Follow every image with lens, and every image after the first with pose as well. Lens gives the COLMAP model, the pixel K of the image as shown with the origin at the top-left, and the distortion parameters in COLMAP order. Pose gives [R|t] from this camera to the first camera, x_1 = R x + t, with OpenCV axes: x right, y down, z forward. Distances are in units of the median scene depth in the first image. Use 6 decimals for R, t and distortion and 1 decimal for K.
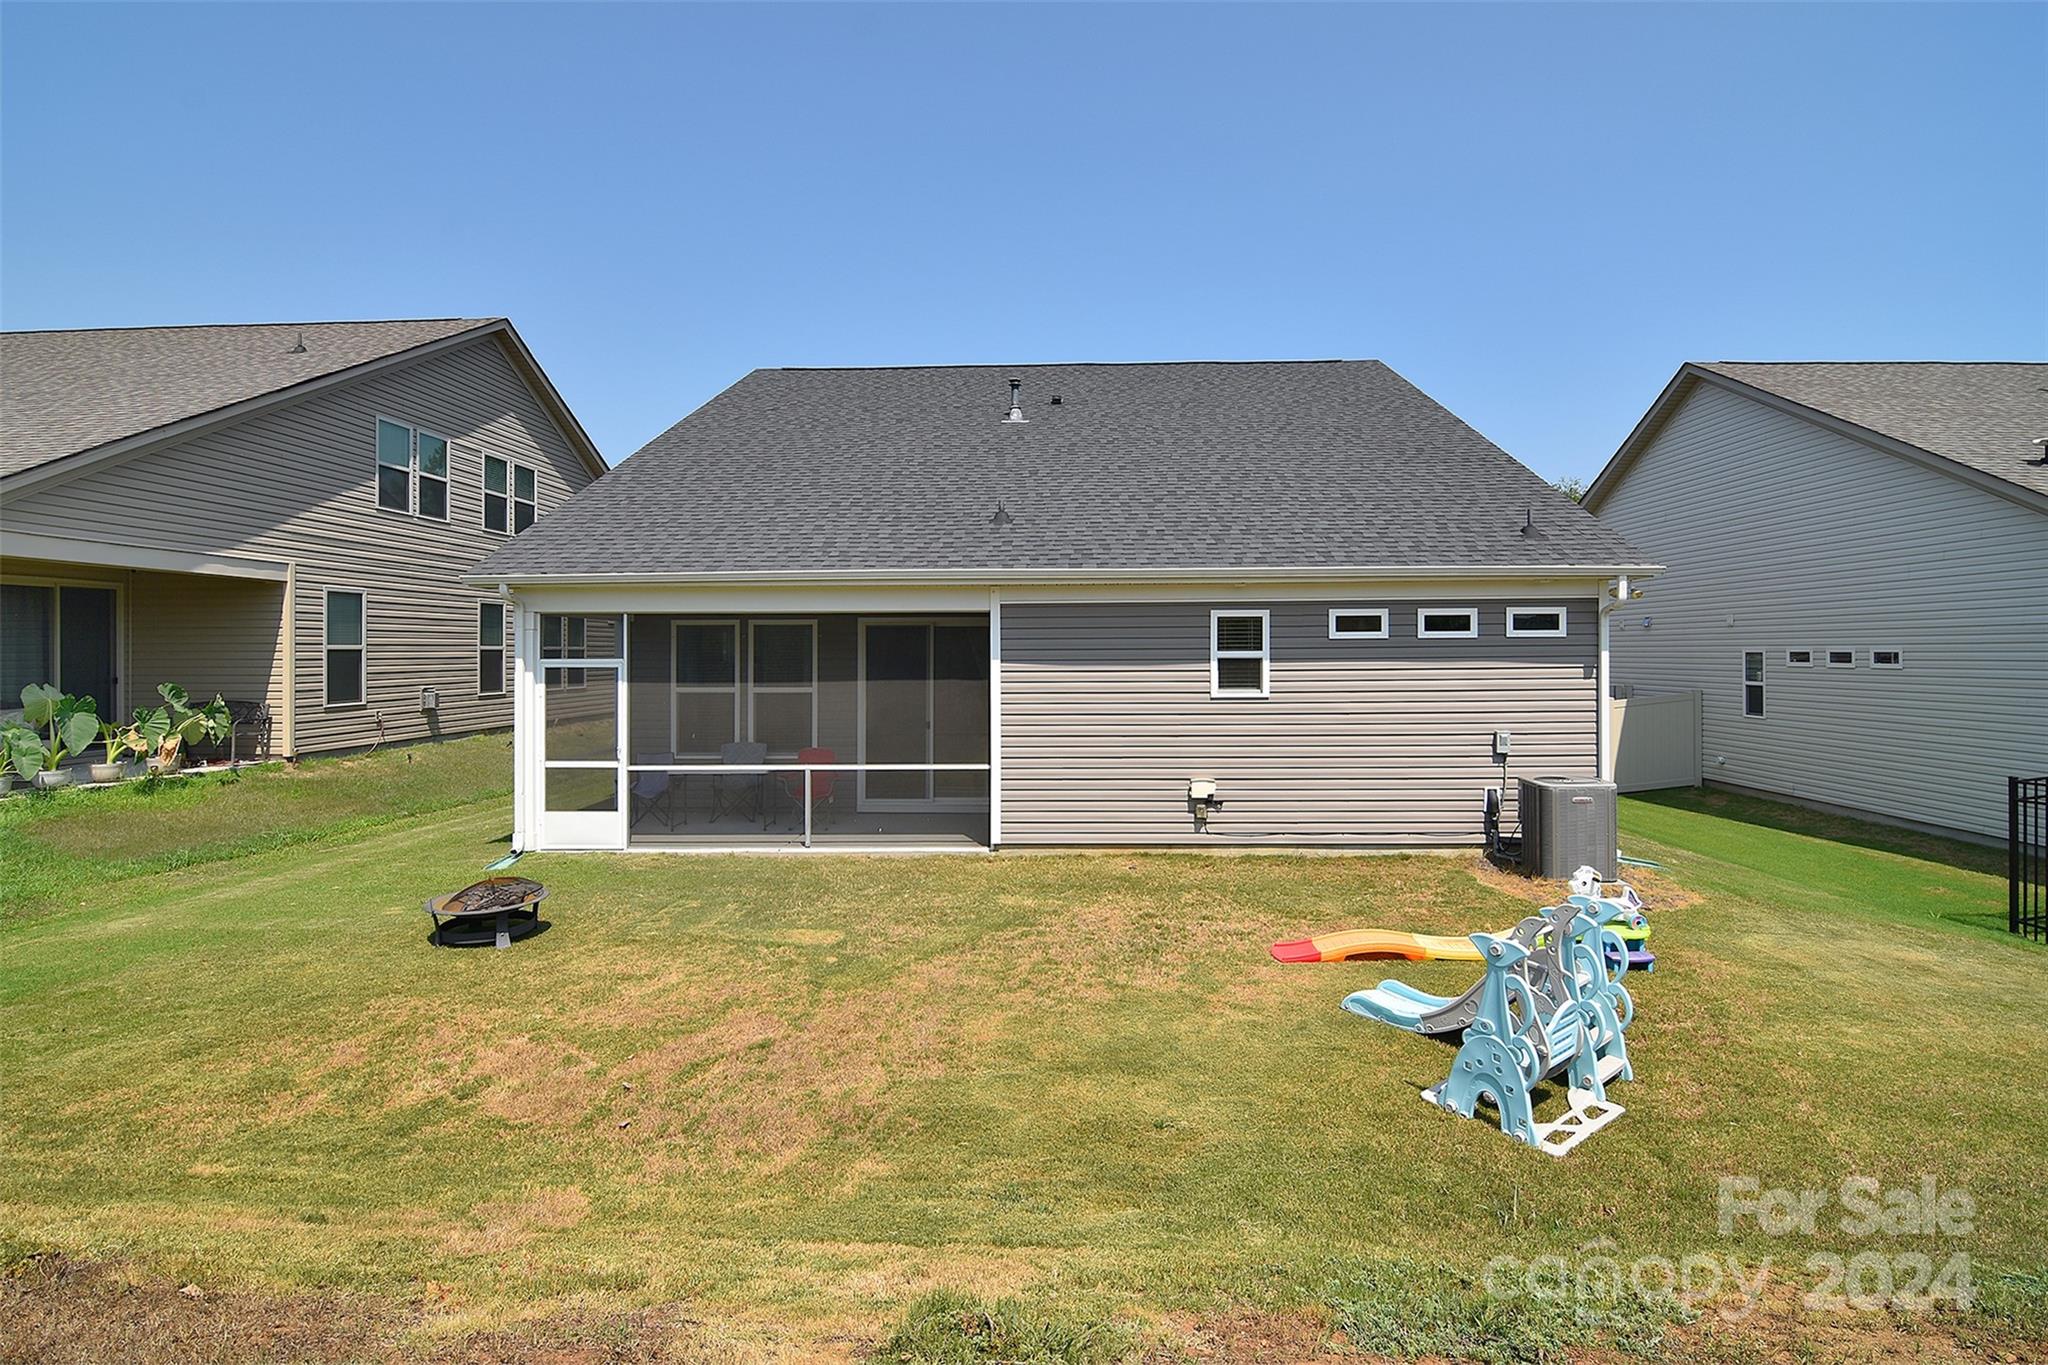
lens RADIAL K [[1005.5, 0, 1040.1], [0, 1005.5, 662.4], [0, 0, 1]] dist [-0.003466, -0.011096]
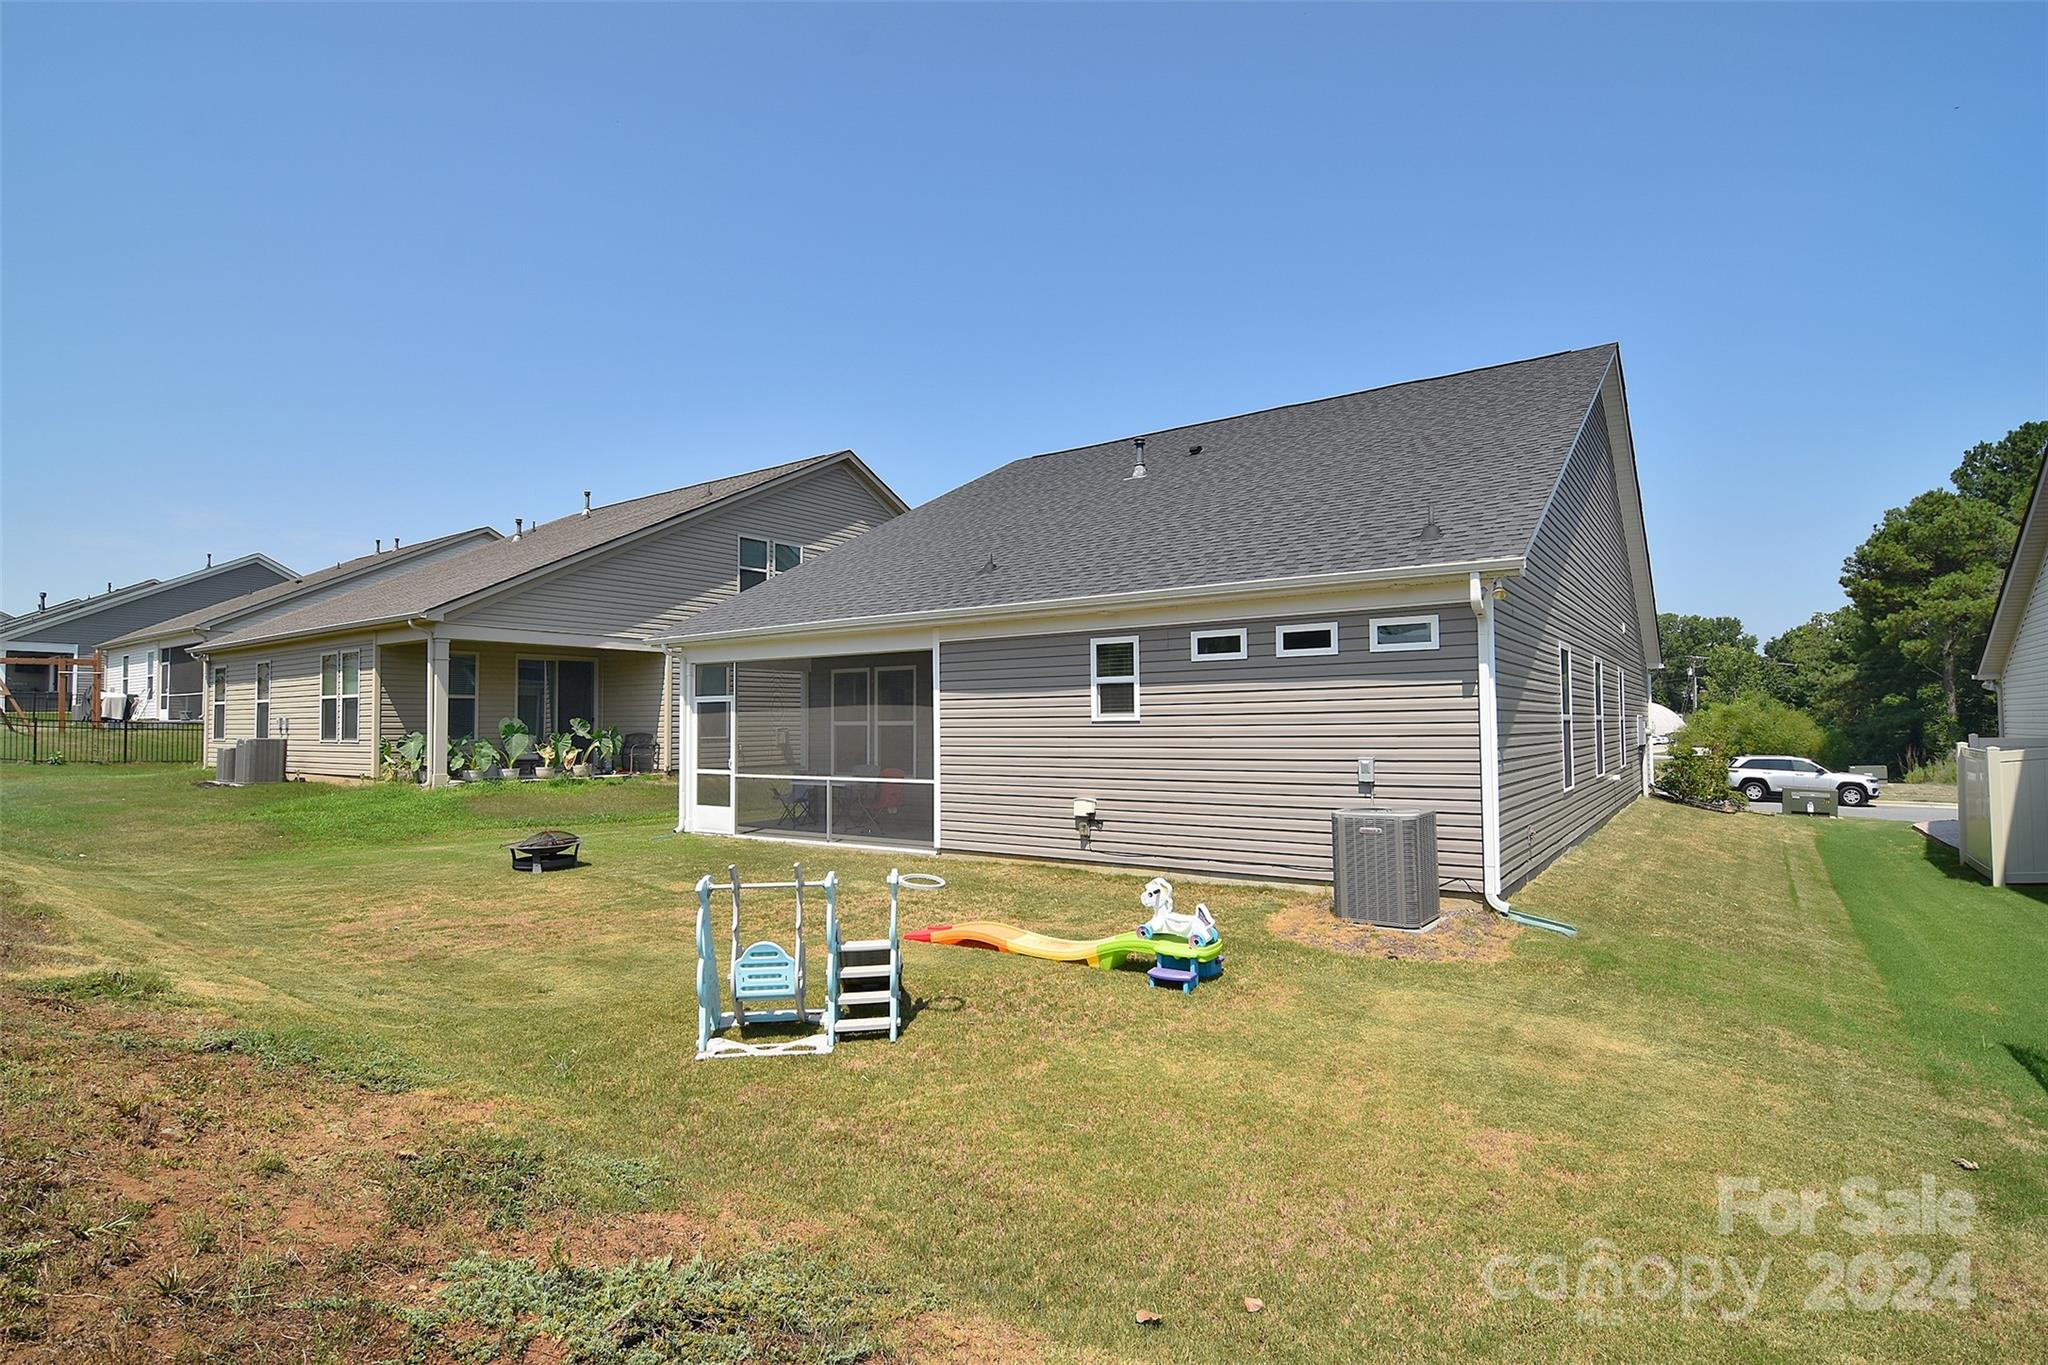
lens RADIAL K [[1005.5, 0, 1050.5], [0, 1005.5, 681.2], [0, 0, 1]] dist [-0.003466, -0.011096]
pose [[0.833190, -0.026113, -0.552370, 0.715885], [-0.000219, 0.998869, -0.047552, 0.042980], [0.552987, 0.039741, 0.832242, 0.095333]]
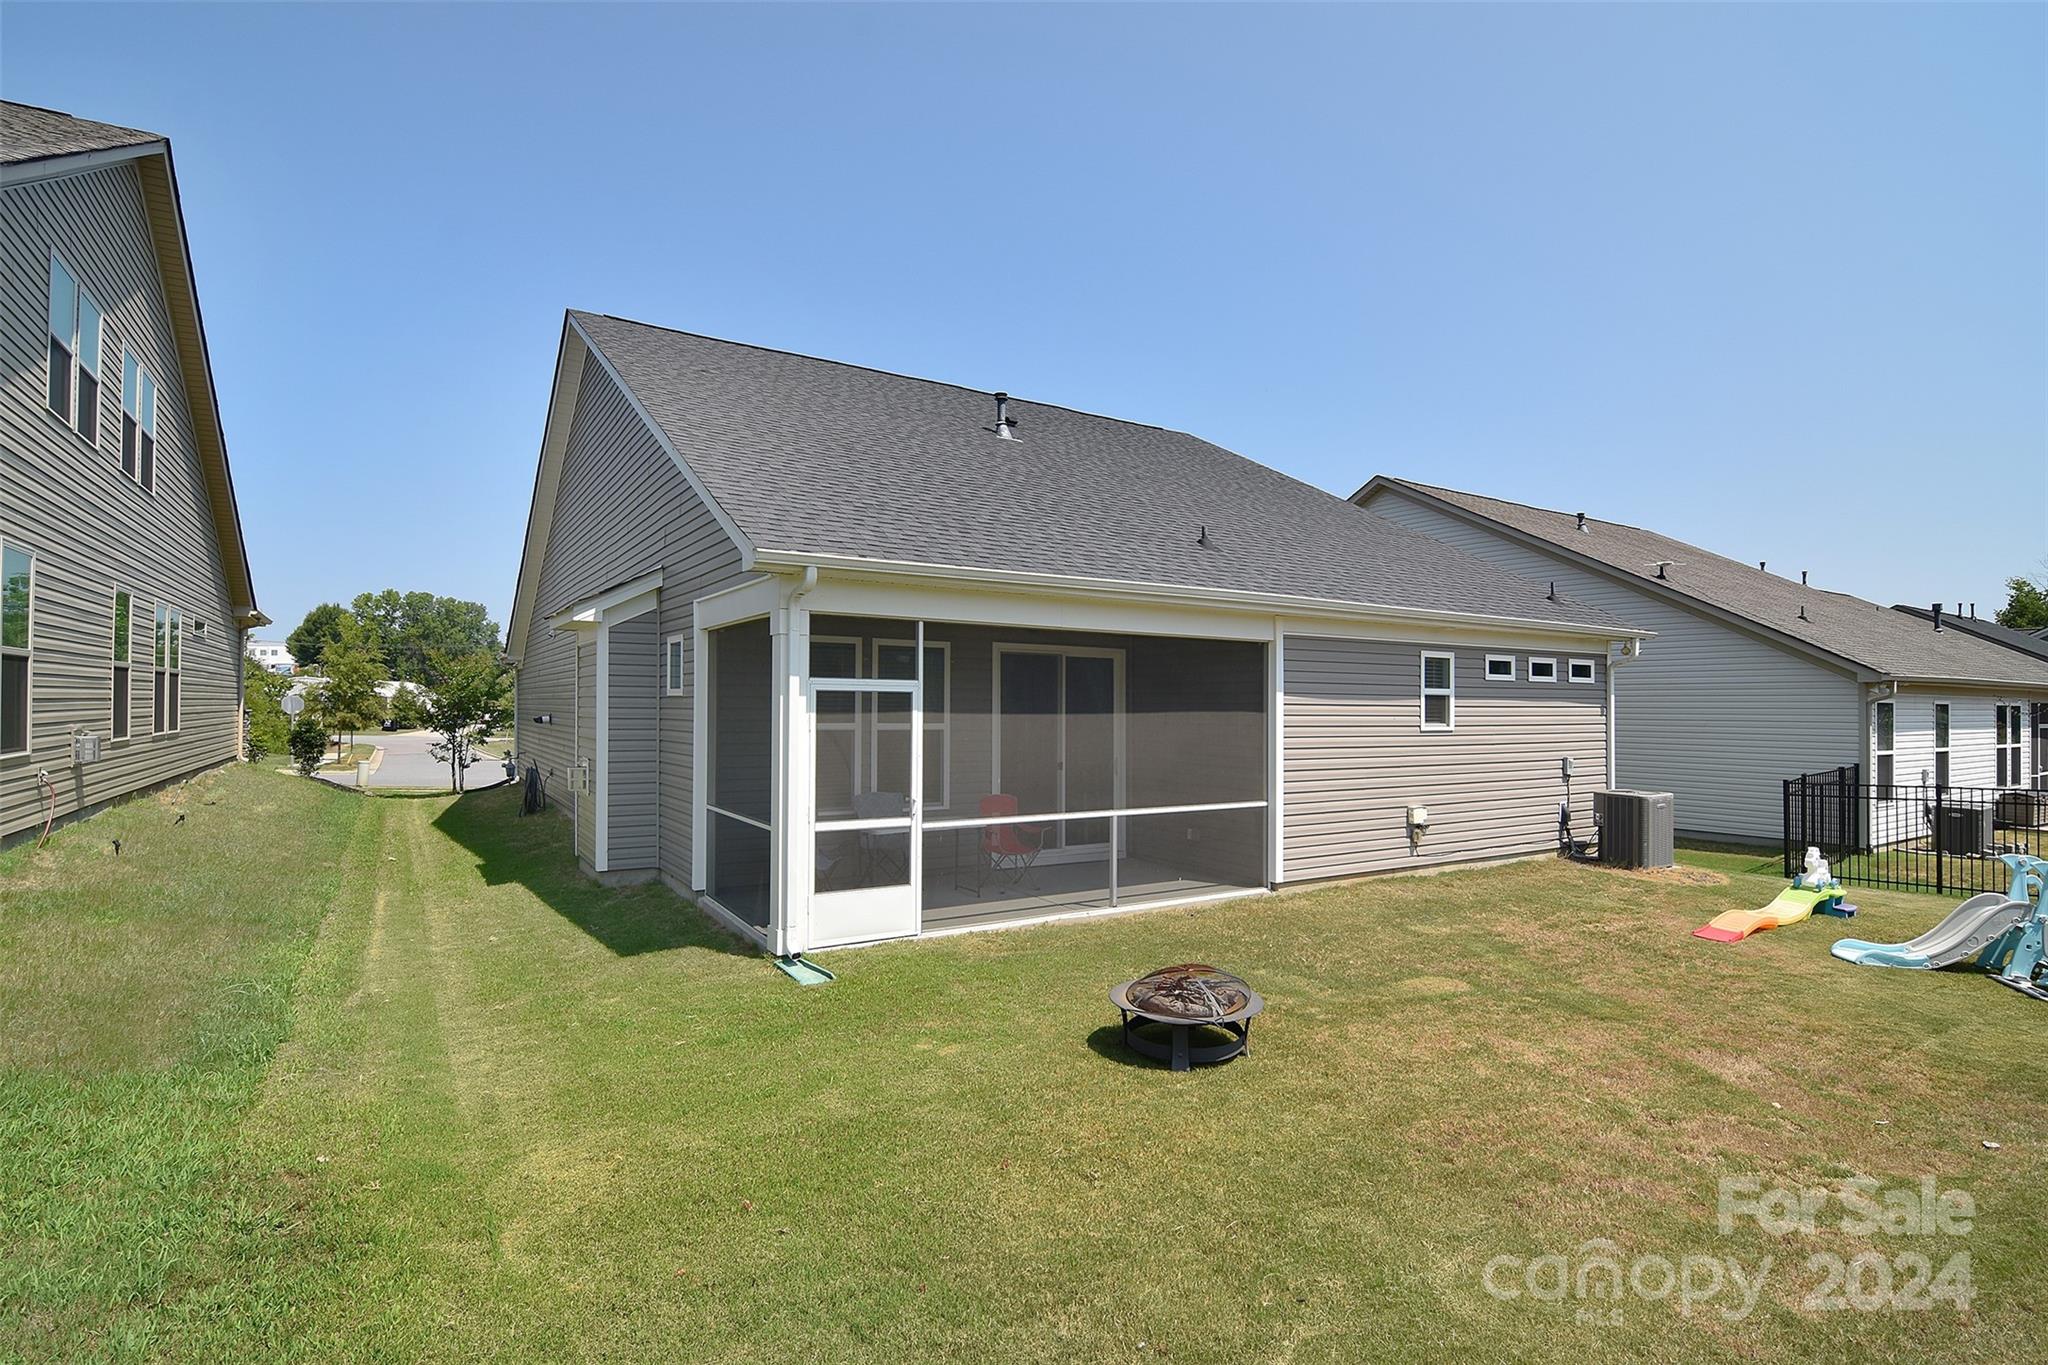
lens RADIAL K [[1005.5, 0, 1077.2], [0, 1005.5, 689.3], [0, 0, 1]] dist [-0.003466, -0.011096]
pose [[0.818887, 0.022310, 0.573520, -0.760947], [-0.008783, 0.999614, -0.026344, 0.022010], [-0.573887, 0.016536, 0.818768, 0.318418]]
